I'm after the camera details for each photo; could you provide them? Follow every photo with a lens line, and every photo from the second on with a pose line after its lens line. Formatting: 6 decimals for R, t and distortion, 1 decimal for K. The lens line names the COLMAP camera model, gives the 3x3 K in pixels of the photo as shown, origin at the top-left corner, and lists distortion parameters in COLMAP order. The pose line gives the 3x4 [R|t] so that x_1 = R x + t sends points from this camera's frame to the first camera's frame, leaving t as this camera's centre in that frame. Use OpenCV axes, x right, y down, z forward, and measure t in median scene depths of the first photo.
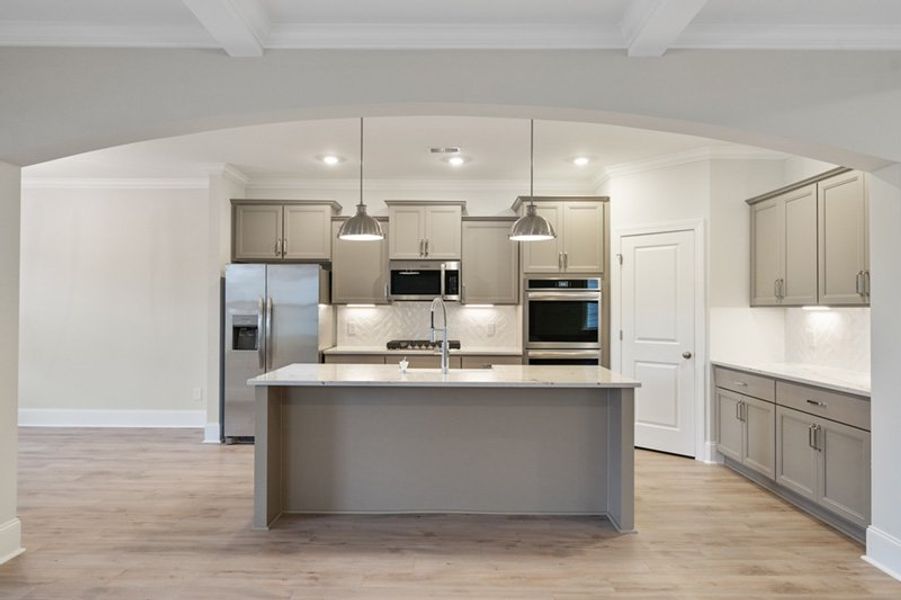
lens RADIAL K [[552.6, 0, 444.7], [0, 552.6, 302.8], [0, 0, 1]] dist [0.006218, -0.002602]
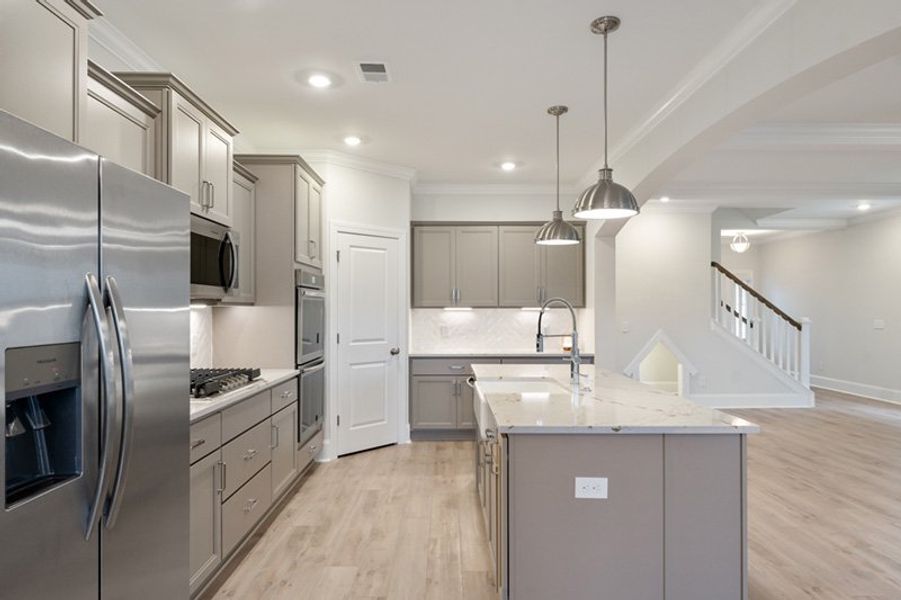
lens RADIAL K [[552.6, 0, 449.1], [0, 552.6, 305.2], [0, 0, 1]] dist [0.006218, -0.002602]
pose [[-0.017941, 0.002656, 0.999836, -0.595822], [-0.011123, 0.999934, -0.002856, 0.003382], [-0.999777, -0.011172, -0.017910, 0.819793]]
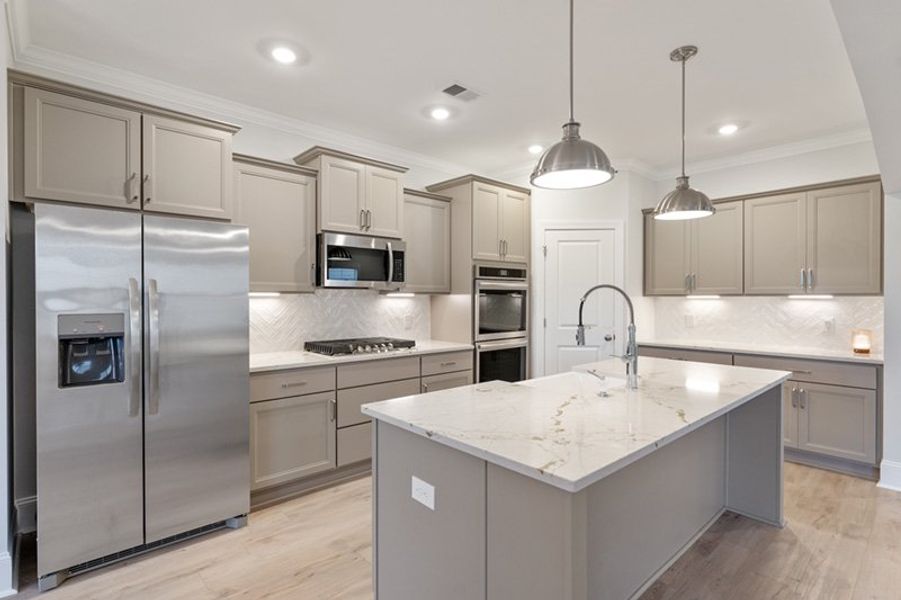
lens RADIAL K [[436.6, 0, 438.4], [0, 436.6, 300.1], [0, 0, 1]] dist [-0.000400, 0.001084]
pose [[0.743243, -0.007129, 0.668984, -0.389913], [-0.005204, 0.999851, 0.016437, 0.002412], [-0.669001, -0.015698, 0.743095, 0.505781]]
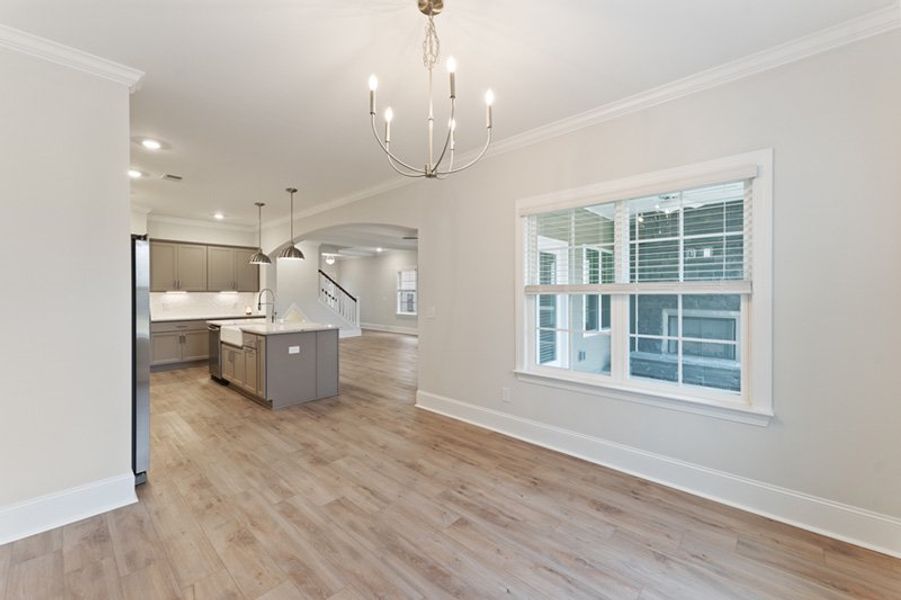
lens RADIAL K [[364.7, 0, 448.8], [0, 364.7, 295.5], [0, 0, 1]] dist [0.001530, 0.000131]
pose [[-0.735595, -0.010670, 0.677337, -0.994636], [-0.012330, 0.999921, 0.002362, 0.003306], [-0.677309, -0.006614, -0.735669, 1.067816]]
